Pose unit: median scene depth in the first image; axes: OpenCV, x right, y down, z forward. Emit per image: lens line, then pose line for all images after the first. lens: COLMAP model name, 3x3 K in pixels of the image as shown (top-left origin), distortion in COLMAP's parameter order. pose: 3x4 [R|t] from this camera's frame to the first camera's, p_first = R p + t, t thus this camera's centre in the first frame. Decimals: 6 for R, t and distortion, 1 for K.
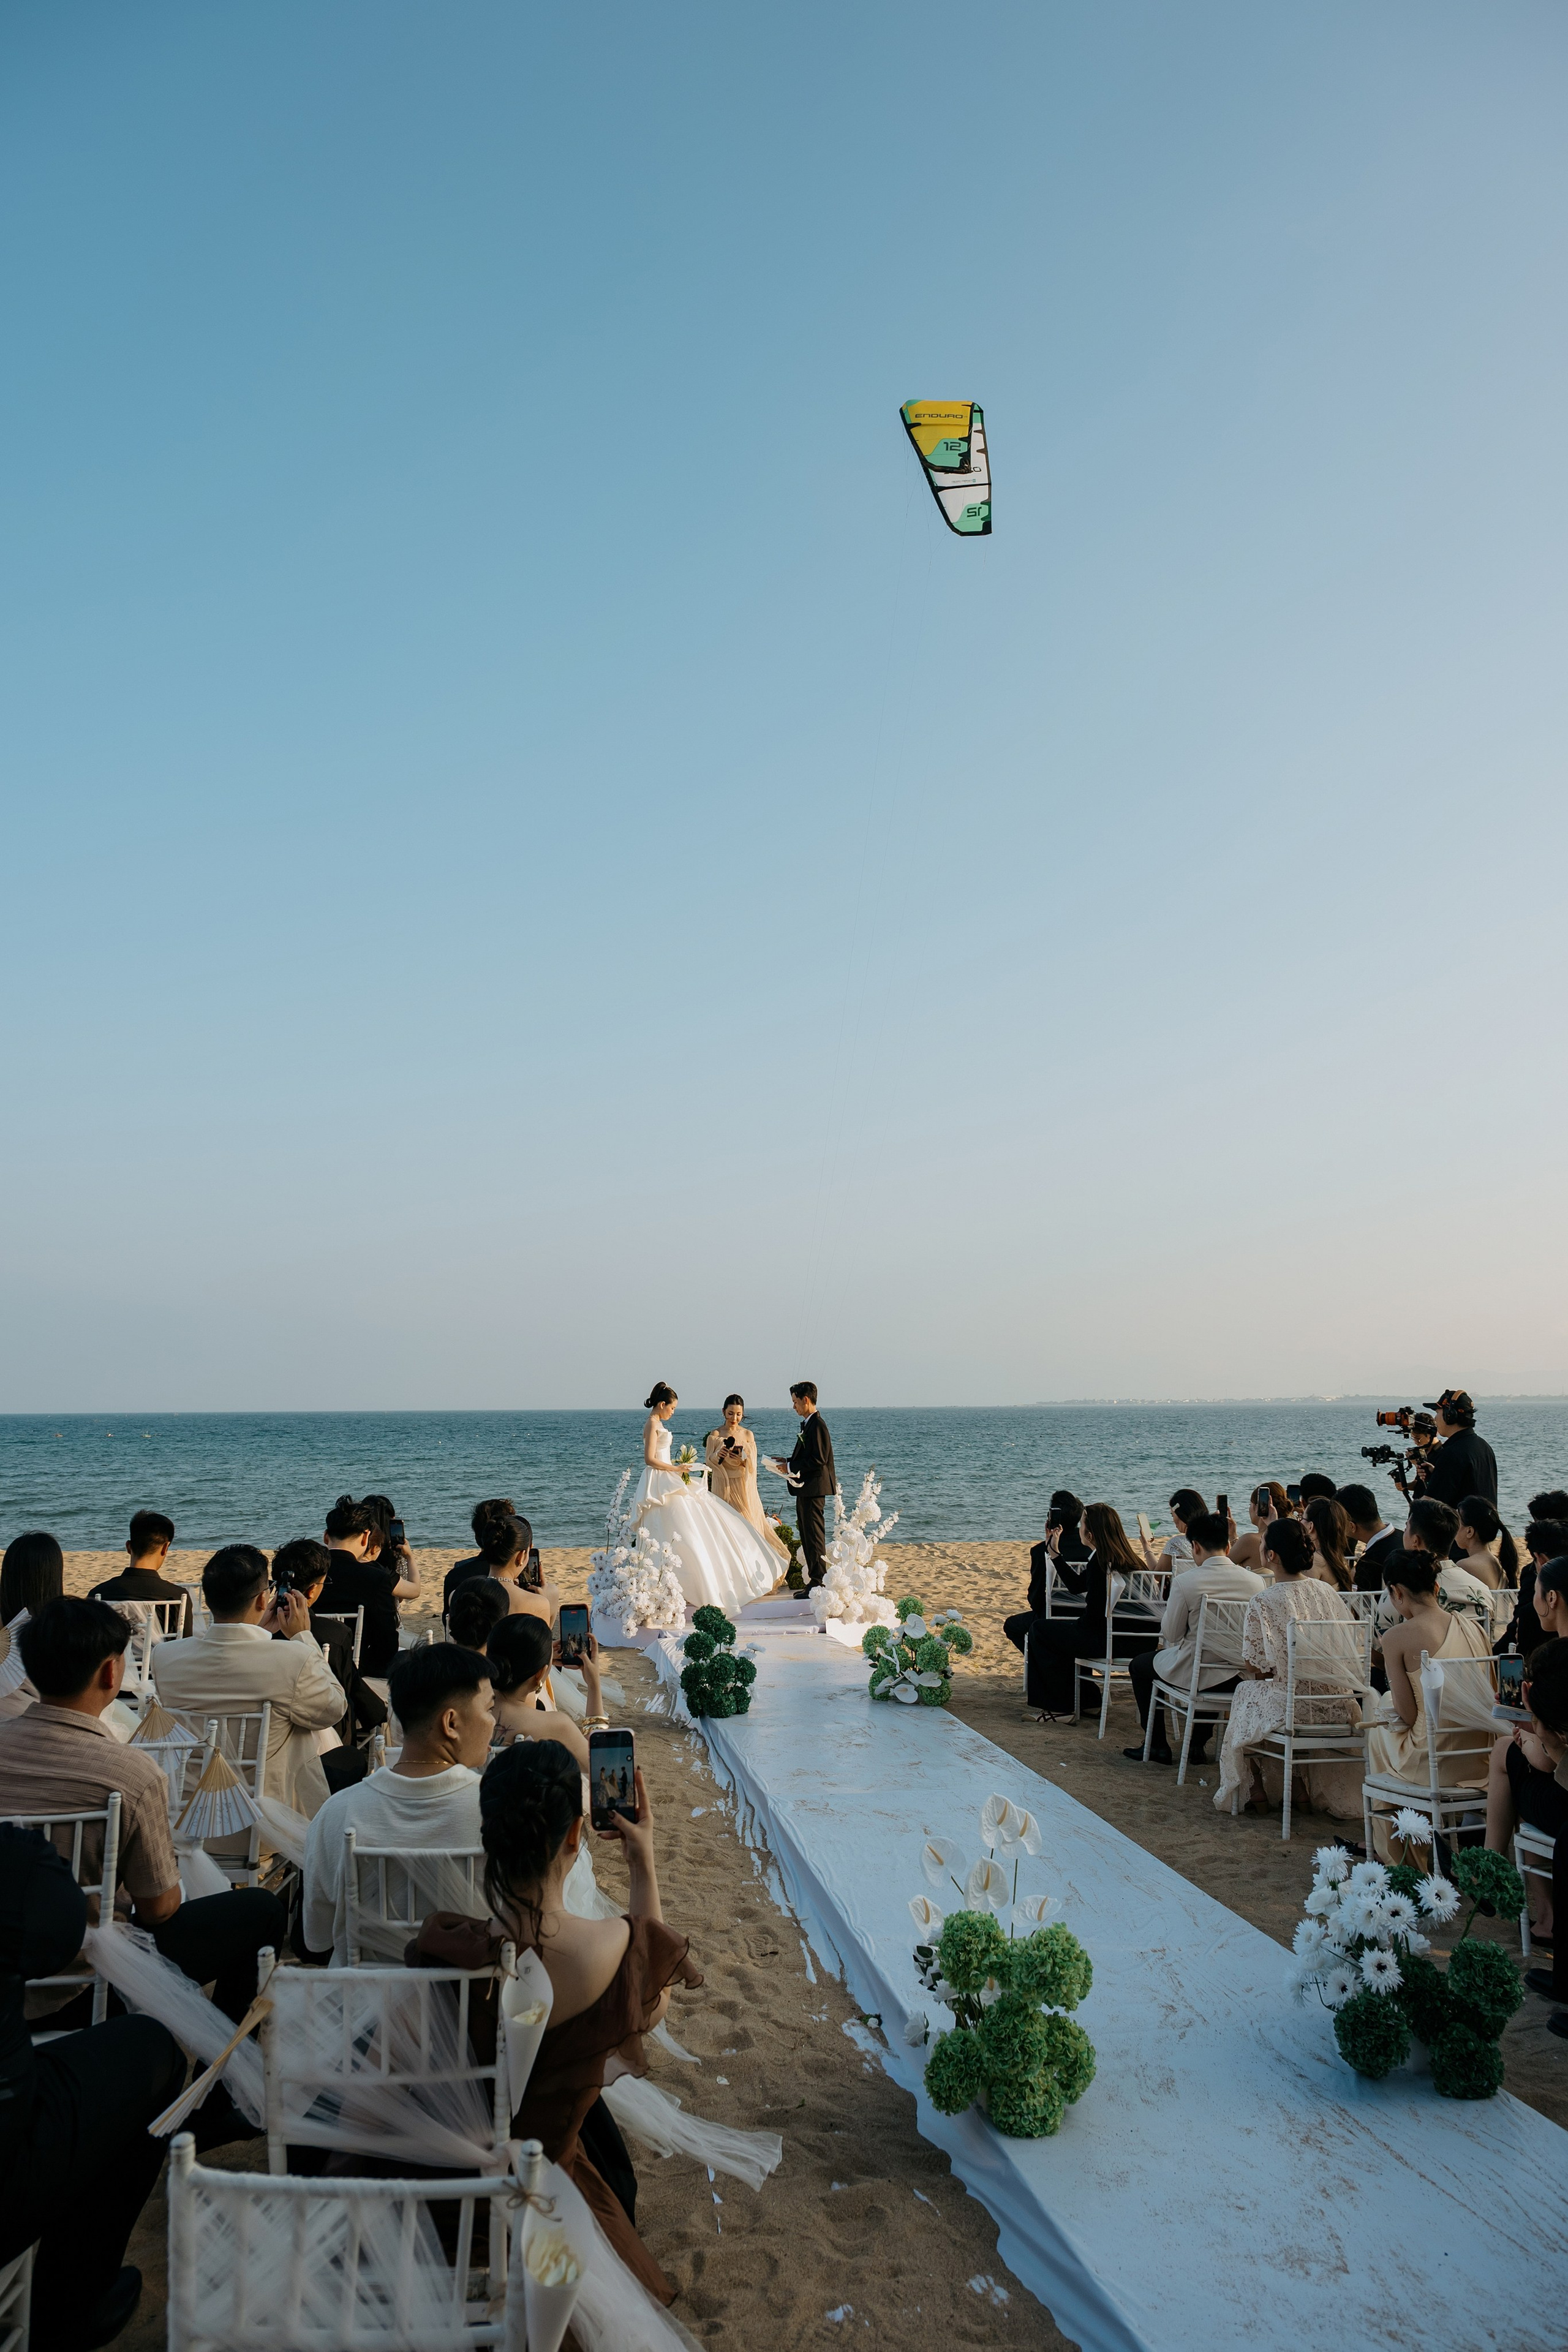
lens RADIAL K [[1612.5, 0, 737.8], [0, 1612.5, 1185.3], [0, 0, 1]] dist [-0.030154, 0.011914]
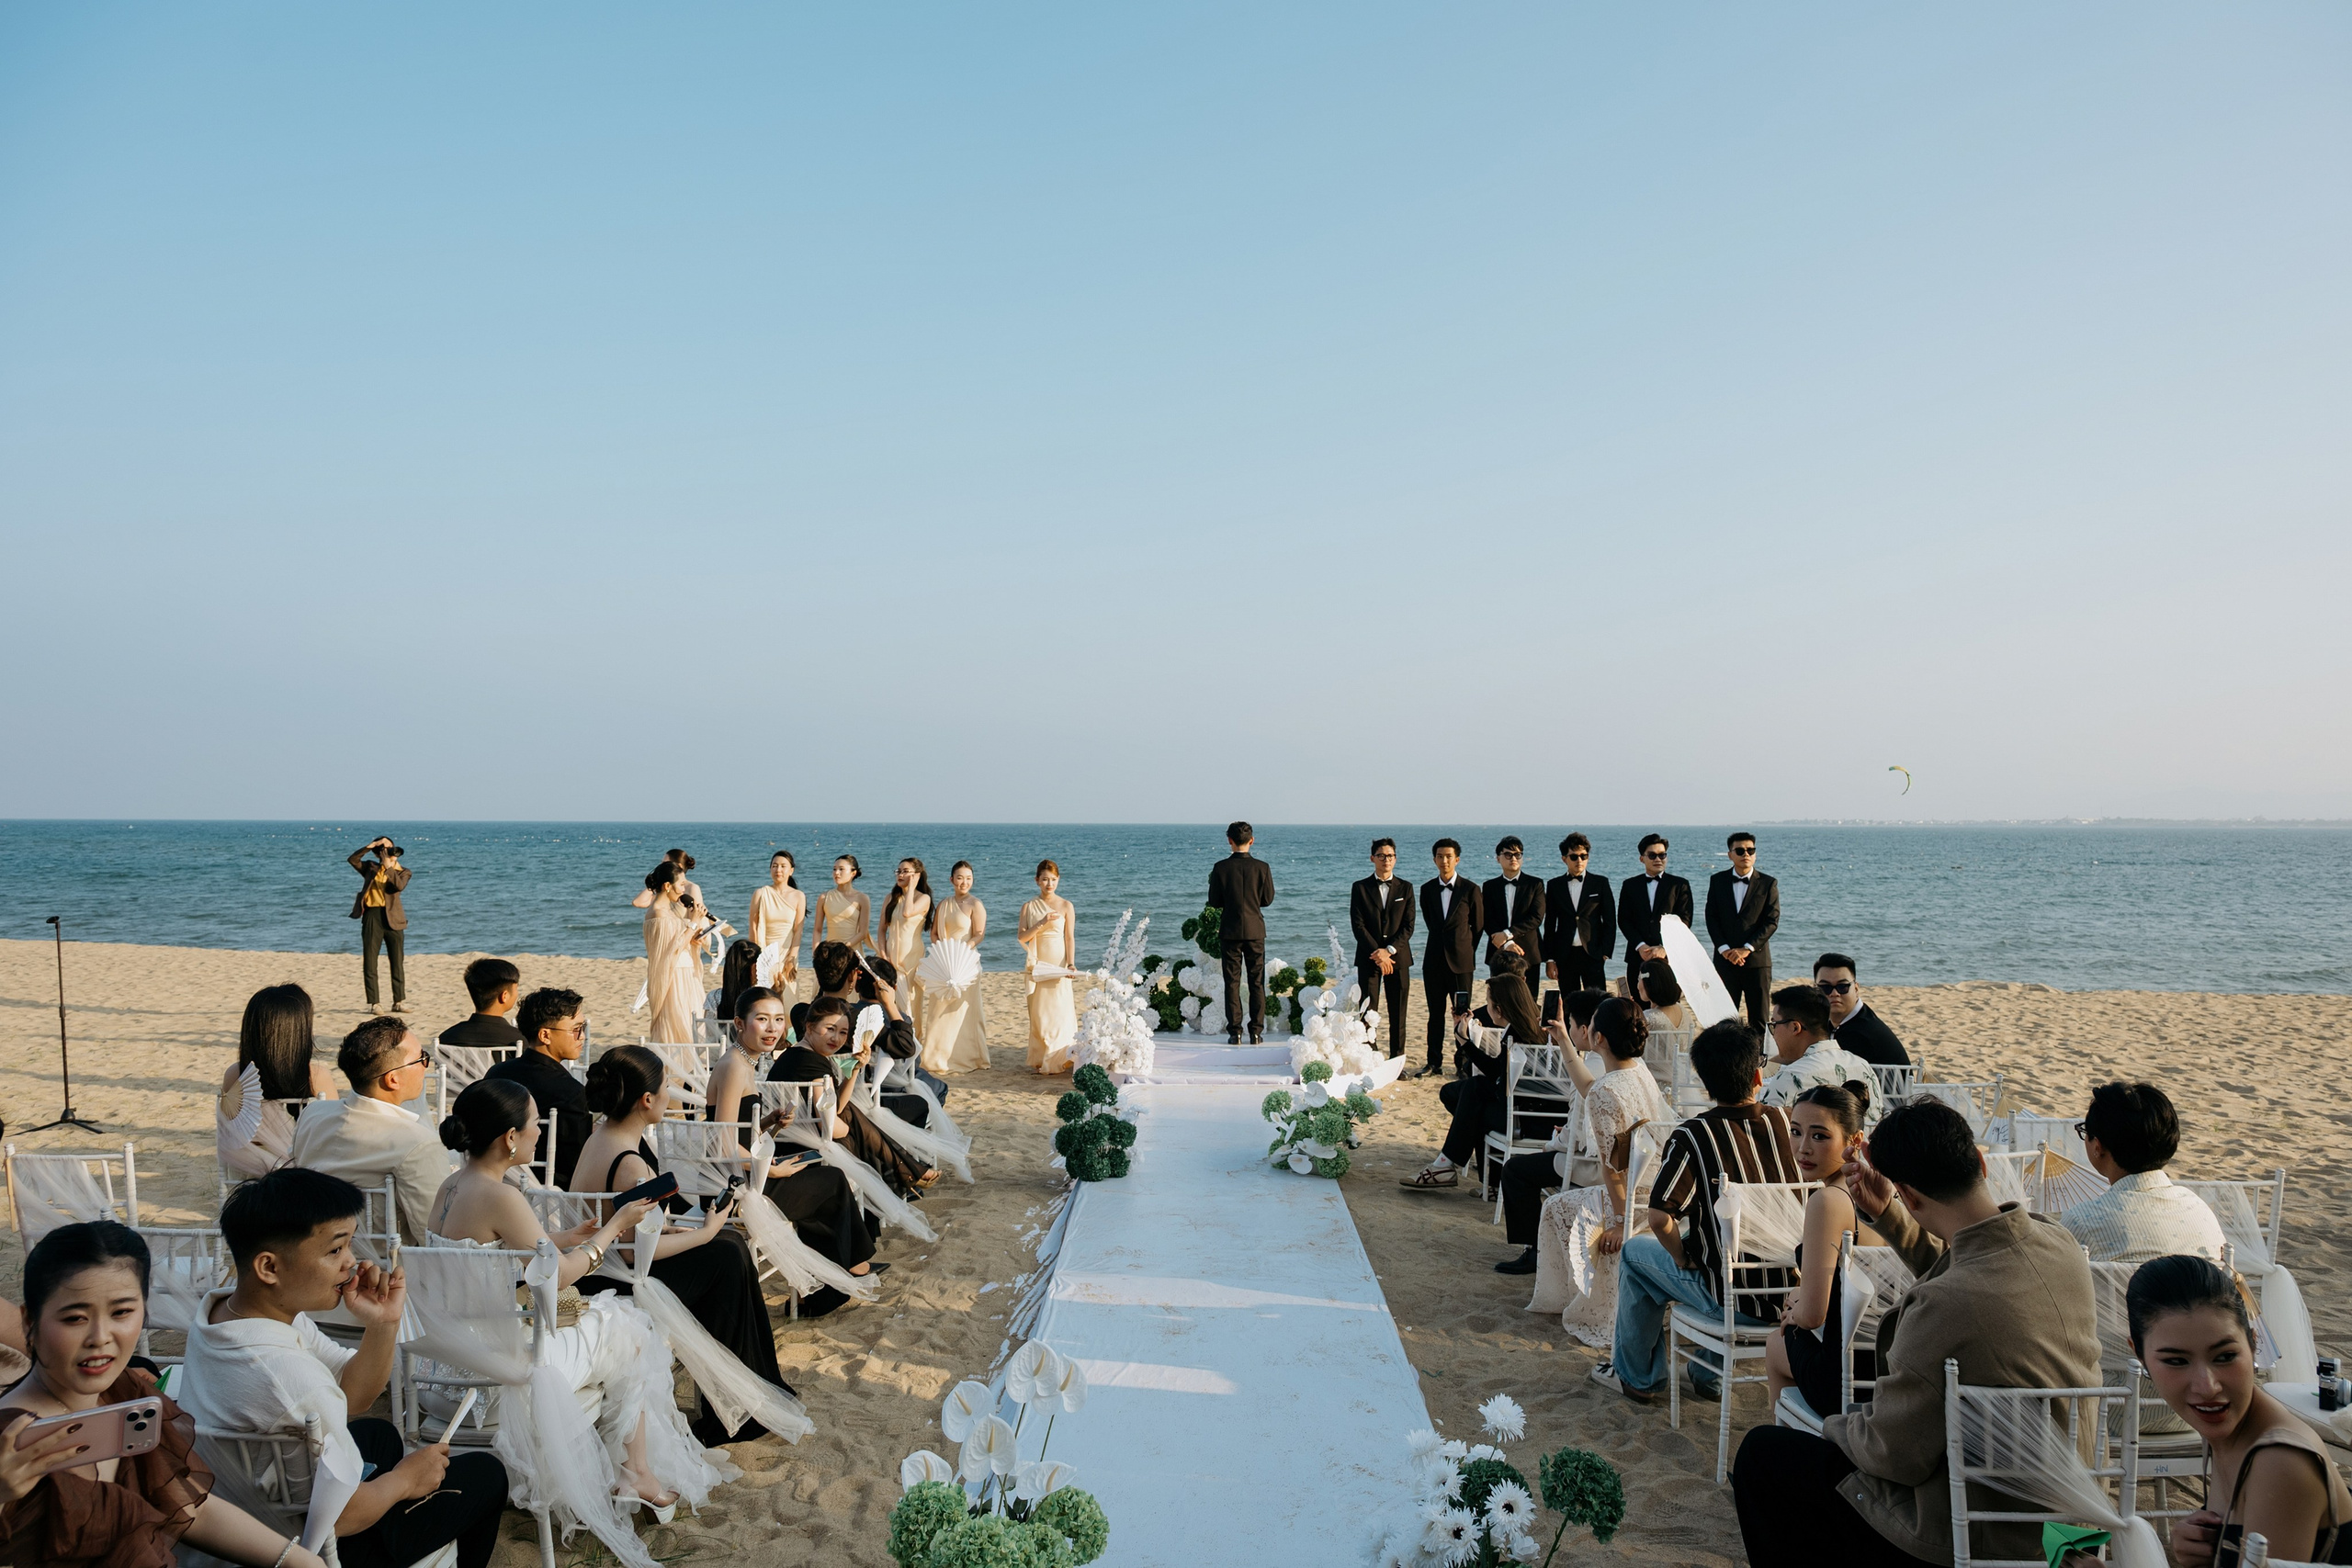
lens RADIAL K [[1612.3, 0, 1189.5], [0, 1612.3, 806.9], [0, 0, 1]] dist [-0.030154, 0.011914]
pose [[0.984283, 0.006674, -0.176472, 0.394944], [0.016133, 0.991709, 0.127489, -0.013636], [0.175860, -0.128332, 0.976014, 0.212040]]
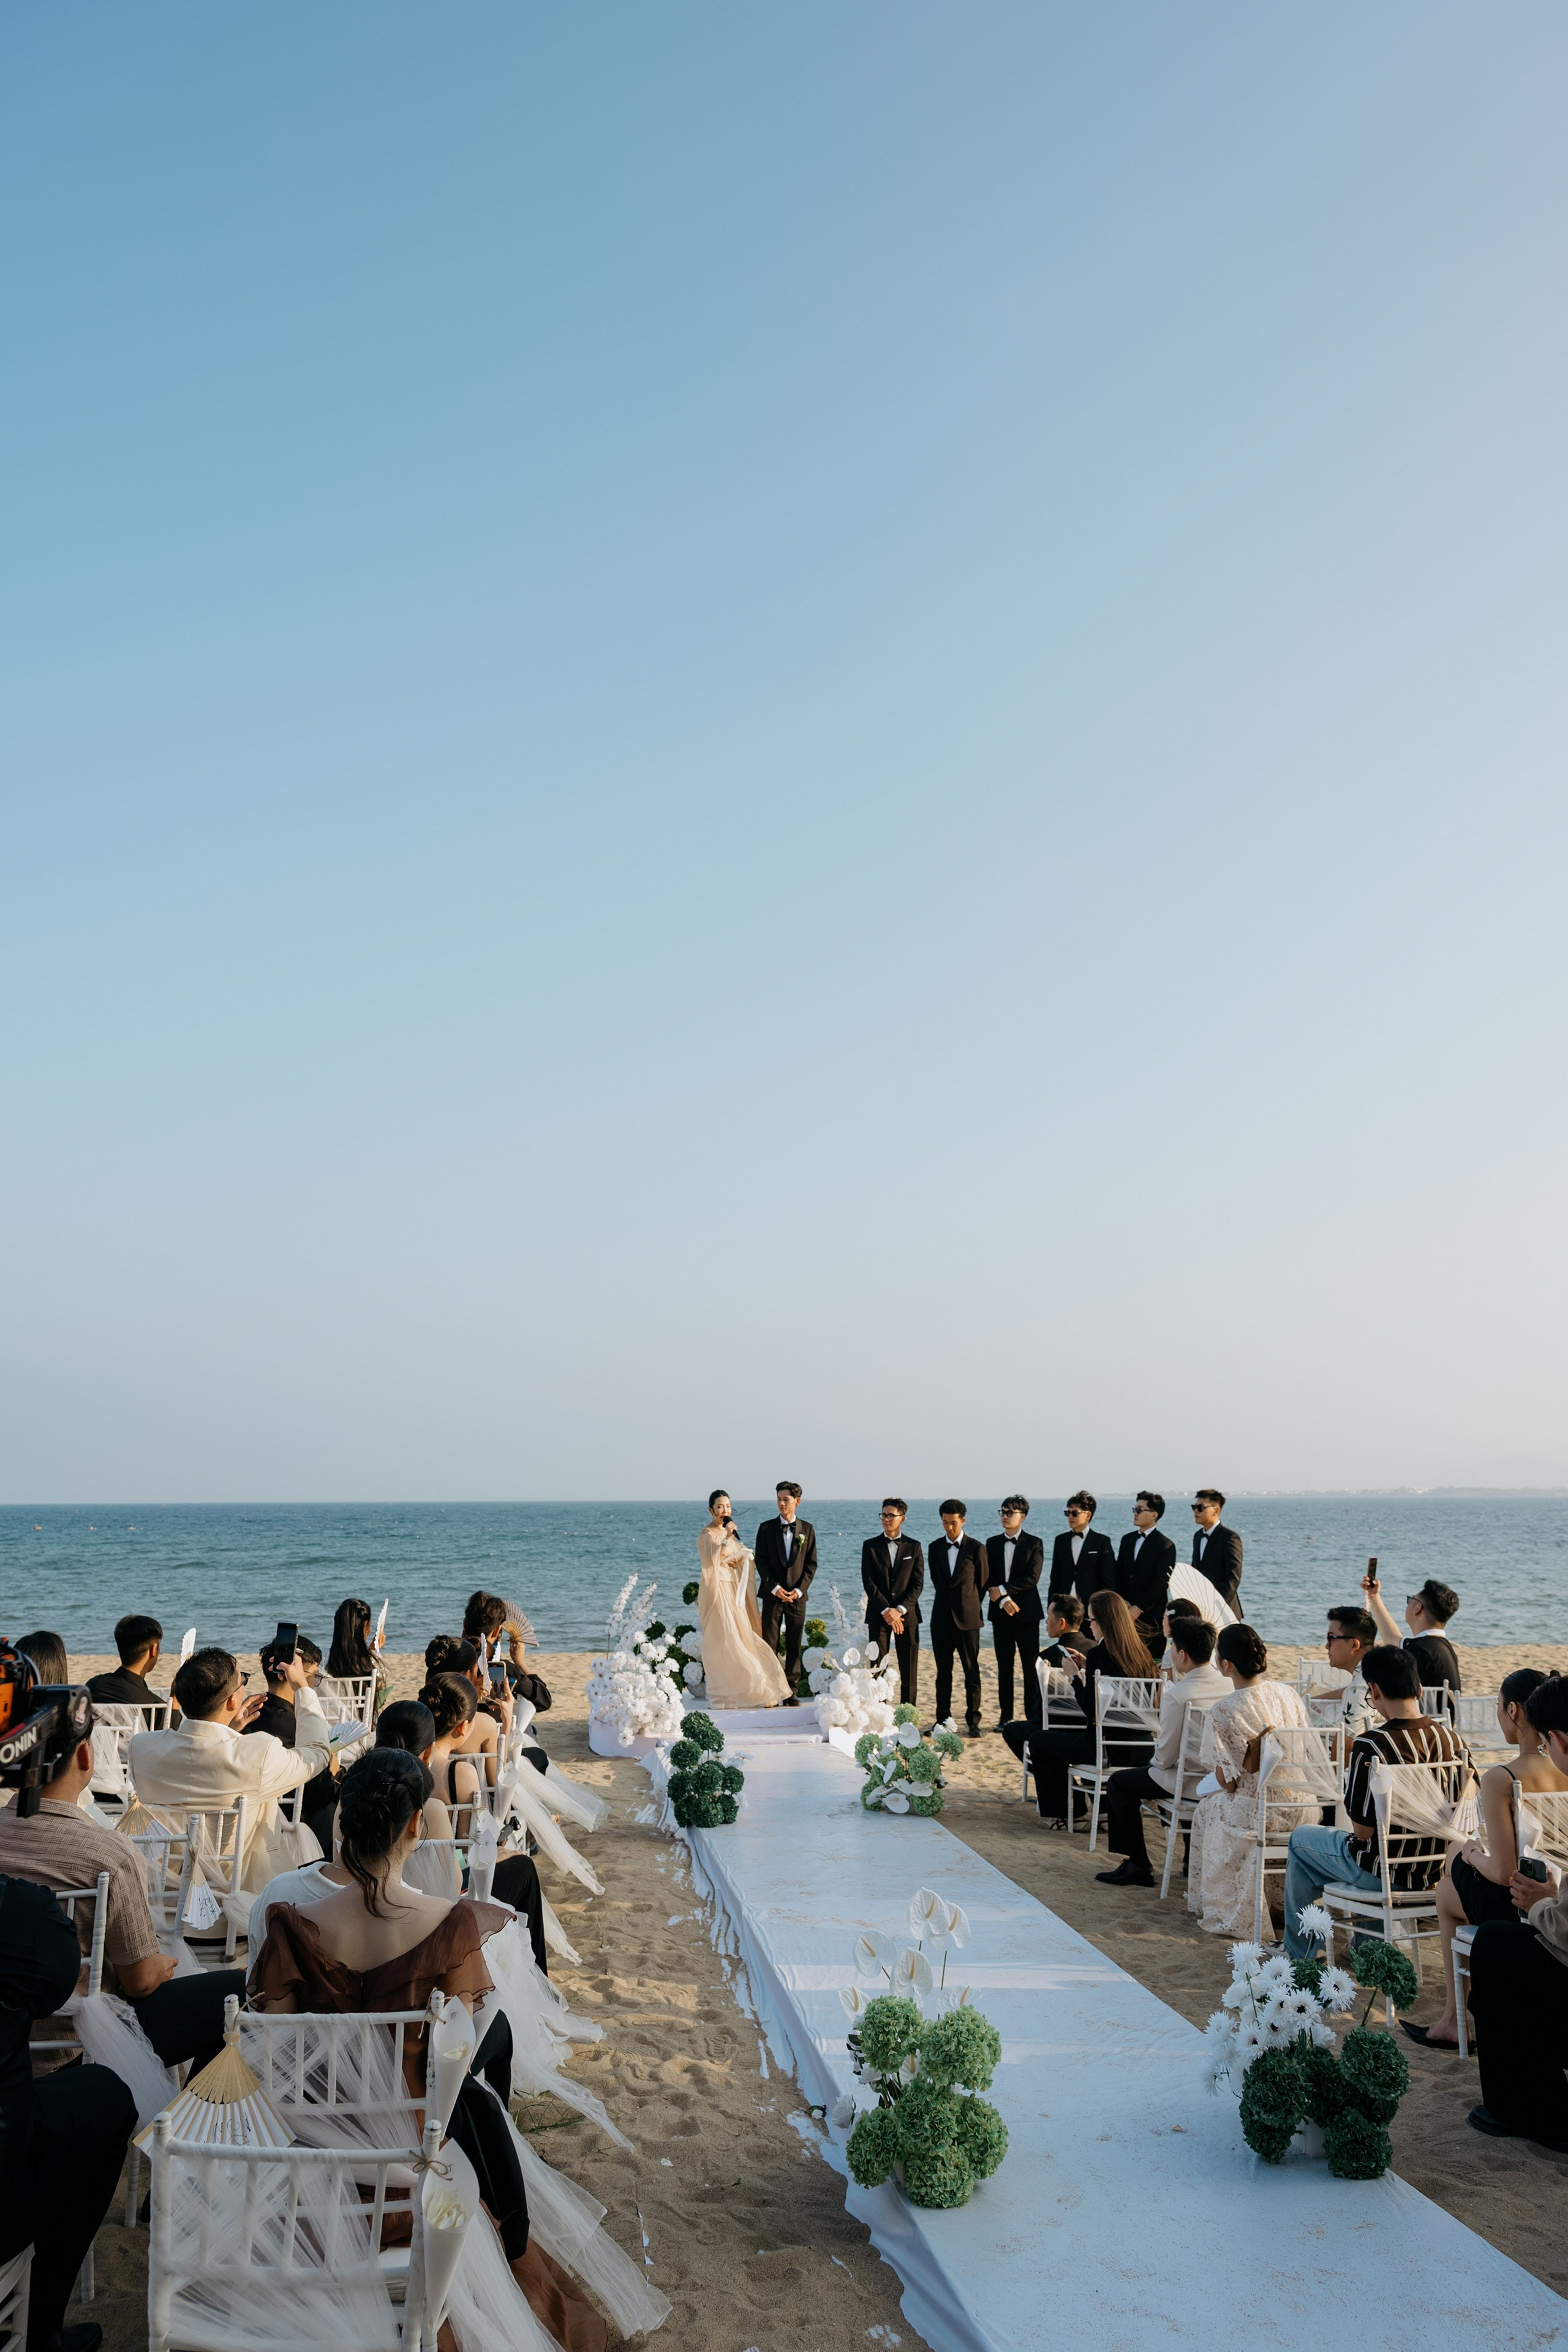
lens RADIAL K [[1758.6, 0, 754.5], [0, 1758.6, 1166.8], [0, 0, 1]] dist [0.002414, -0.021959]
pose [[0.999908, -0.000685, -0.013521, 0.062361], [0.000031, 0.998831, -0.048337, -0.041355], [0.013538, 0.048332, 0.998740, -0.185708]]
